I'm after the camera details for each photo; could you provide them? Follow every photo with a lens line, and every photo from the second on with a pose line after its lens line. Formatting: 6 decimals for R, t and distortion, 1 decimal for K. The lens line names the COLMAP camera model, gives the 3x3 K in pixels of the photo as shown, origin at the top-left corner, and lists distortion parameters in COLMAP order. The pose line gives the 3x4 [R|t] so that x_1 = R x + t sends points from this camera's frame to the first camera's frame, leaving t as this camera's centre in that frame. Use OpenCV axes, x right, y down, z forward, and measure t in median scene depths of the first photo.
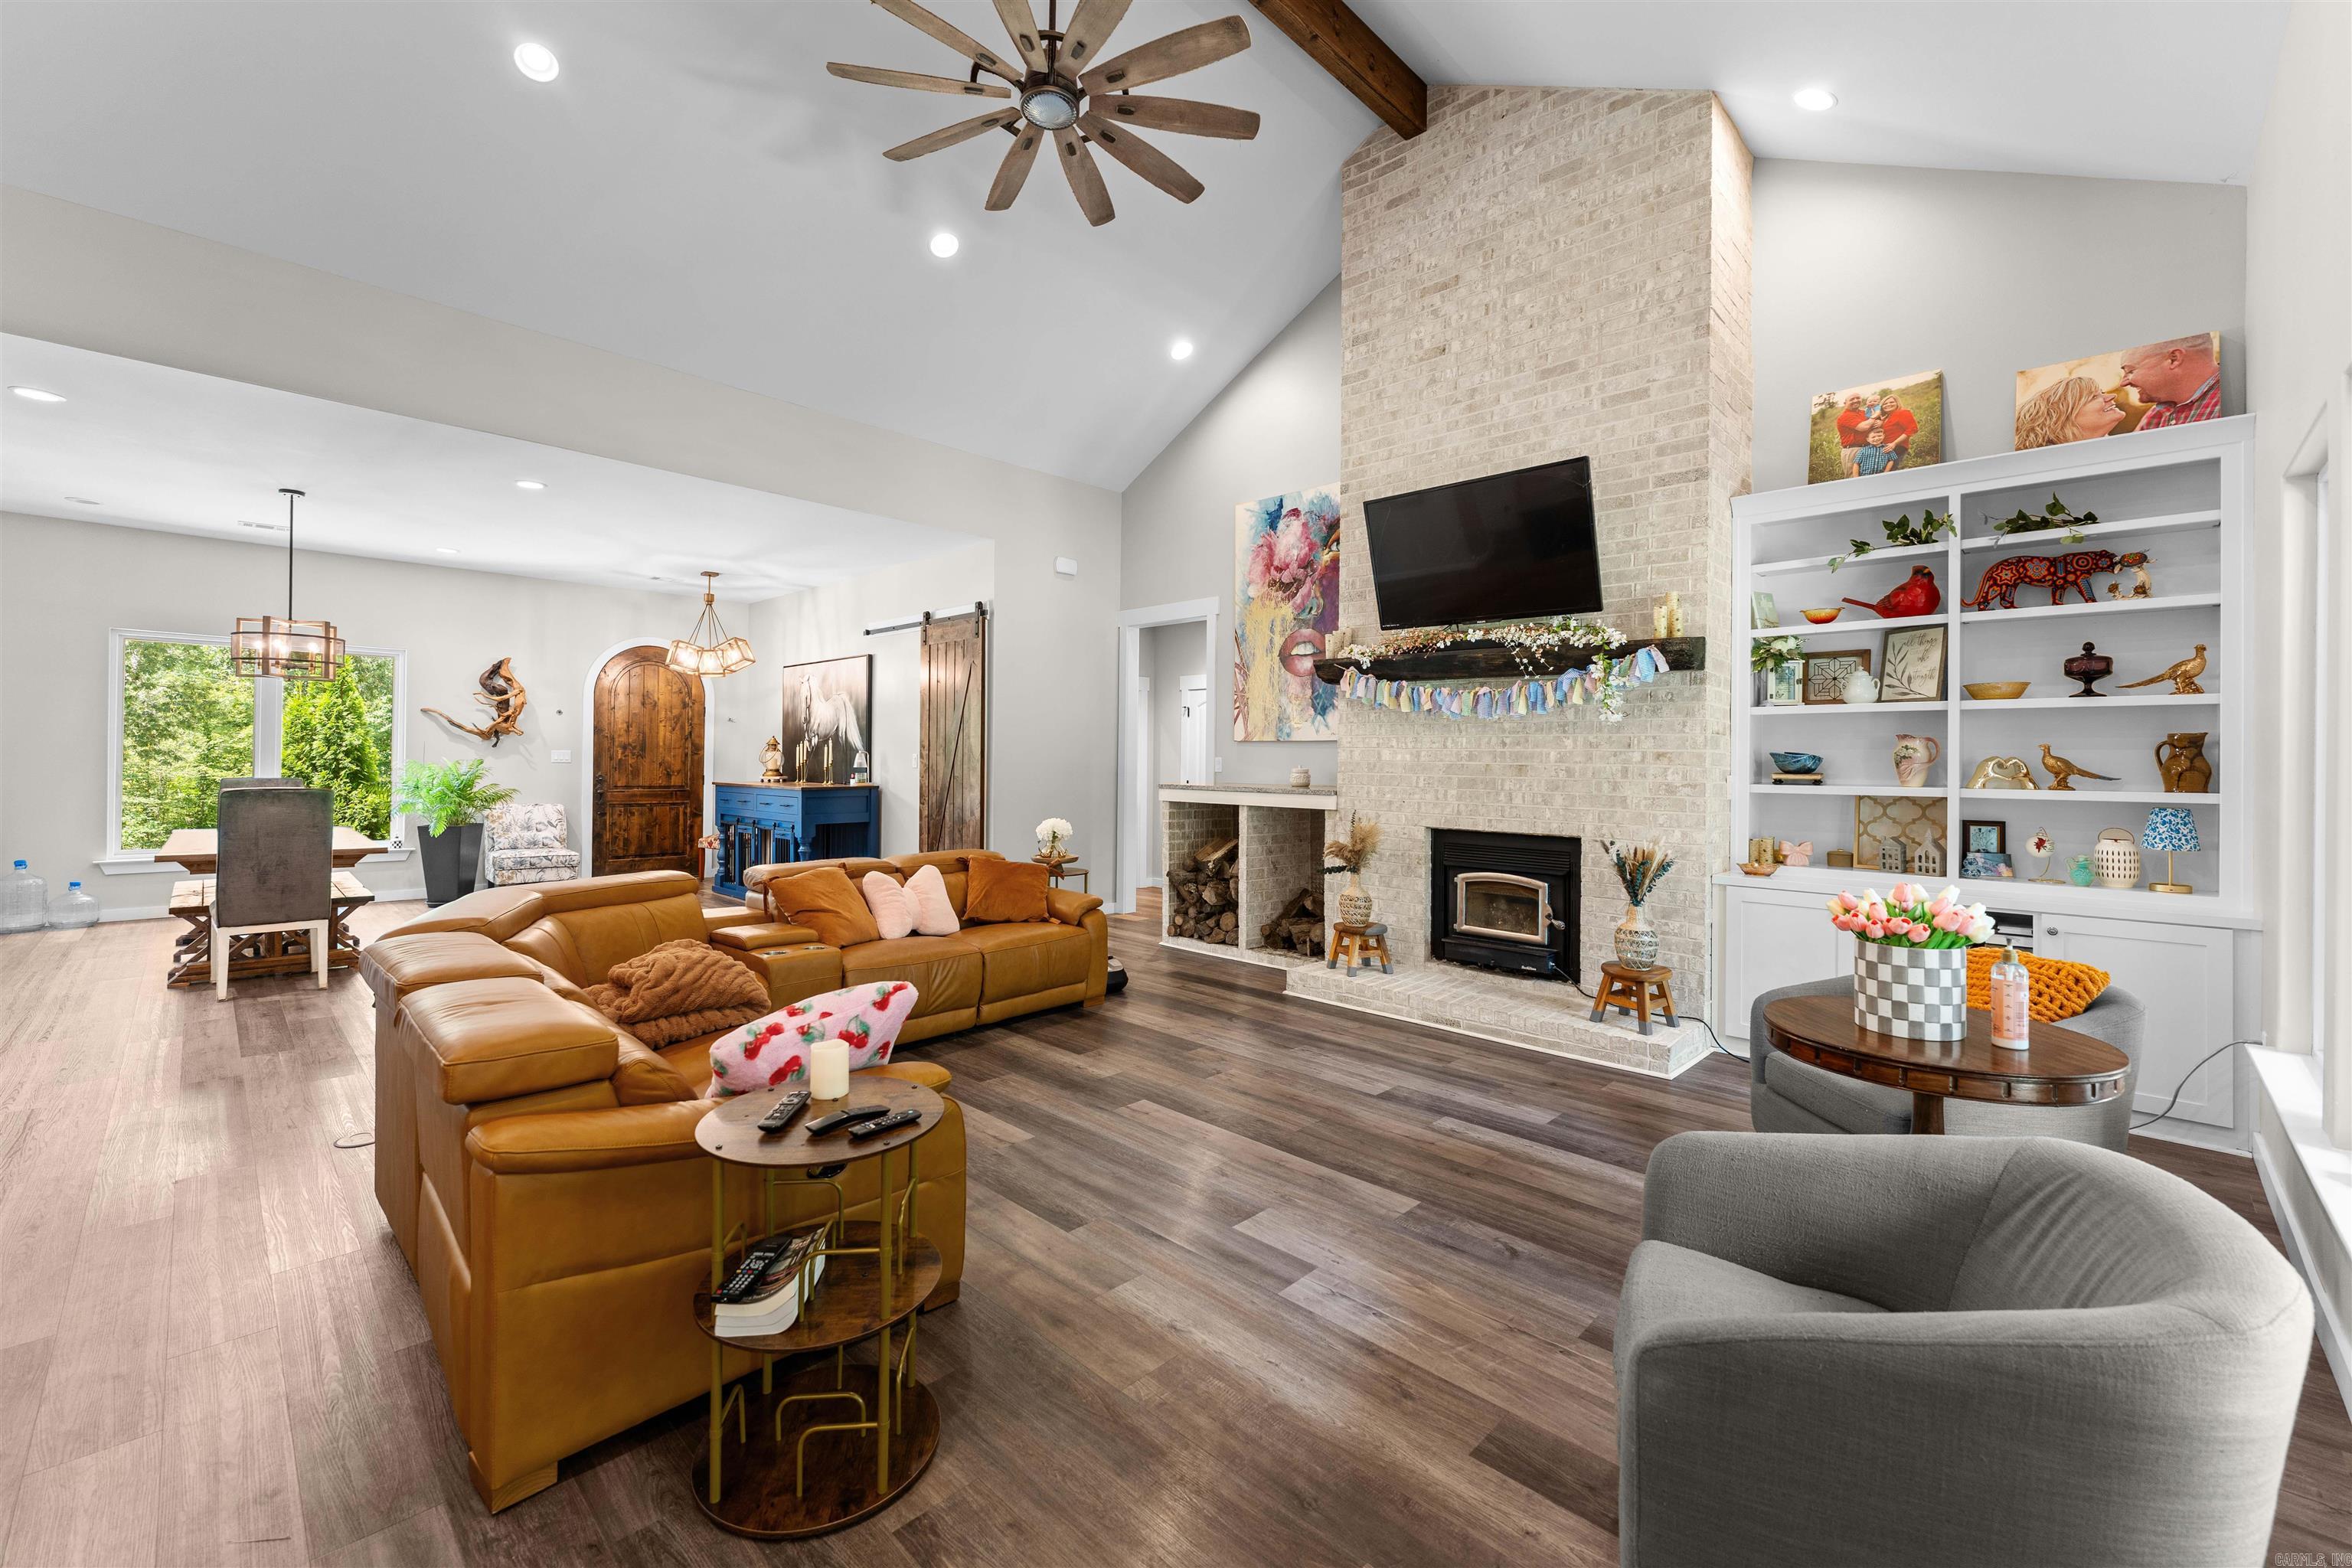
lens RADIAL K [[949.9, 0, 1167.1], [0, 949.9, 759.8], [0, 0, 1]] dist [0.000118, -0.000372]
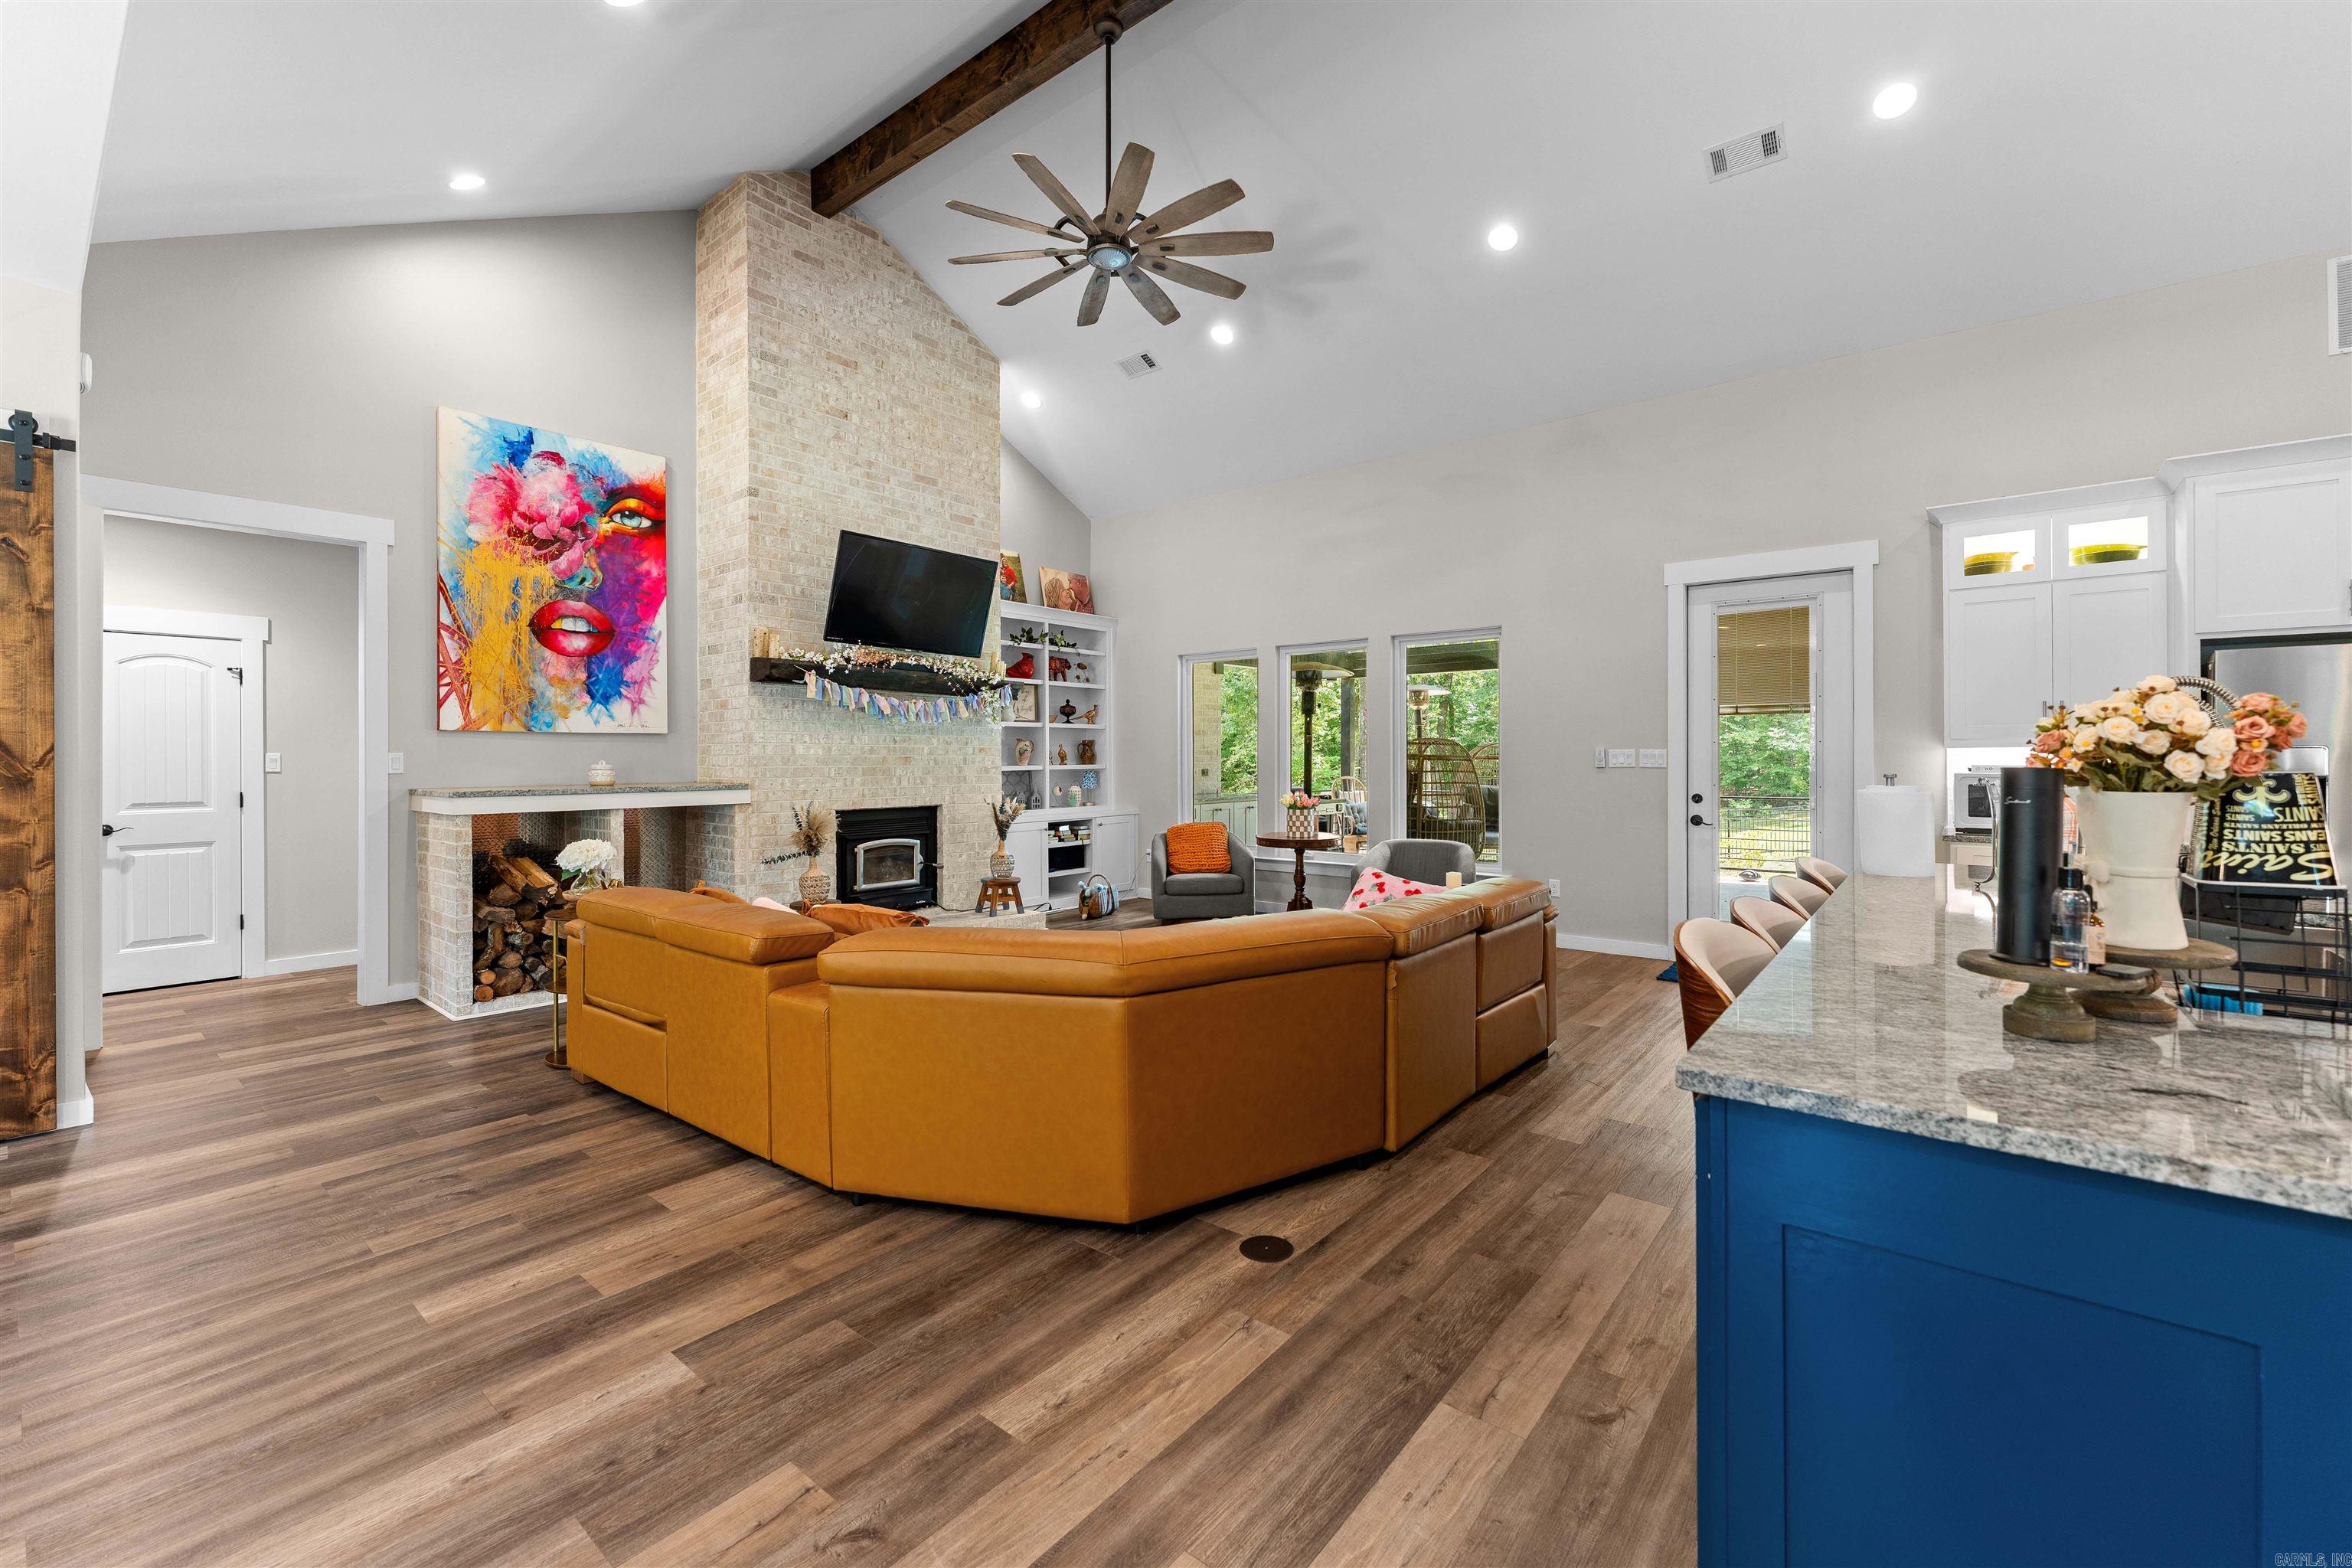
lens RADIAL K [[949.9, 0, 1192.3], [0, 949.9, 757.0], [0, 0, 1]] dist [0.000118, -0.000372]
pose [[-0.096757, -0.012868, 0.995225, -0.760760], [0.000543, 0.999916, 0.012982, -0.008681], [-0.995308, 0.001797, -0.096741, 0.533160]]
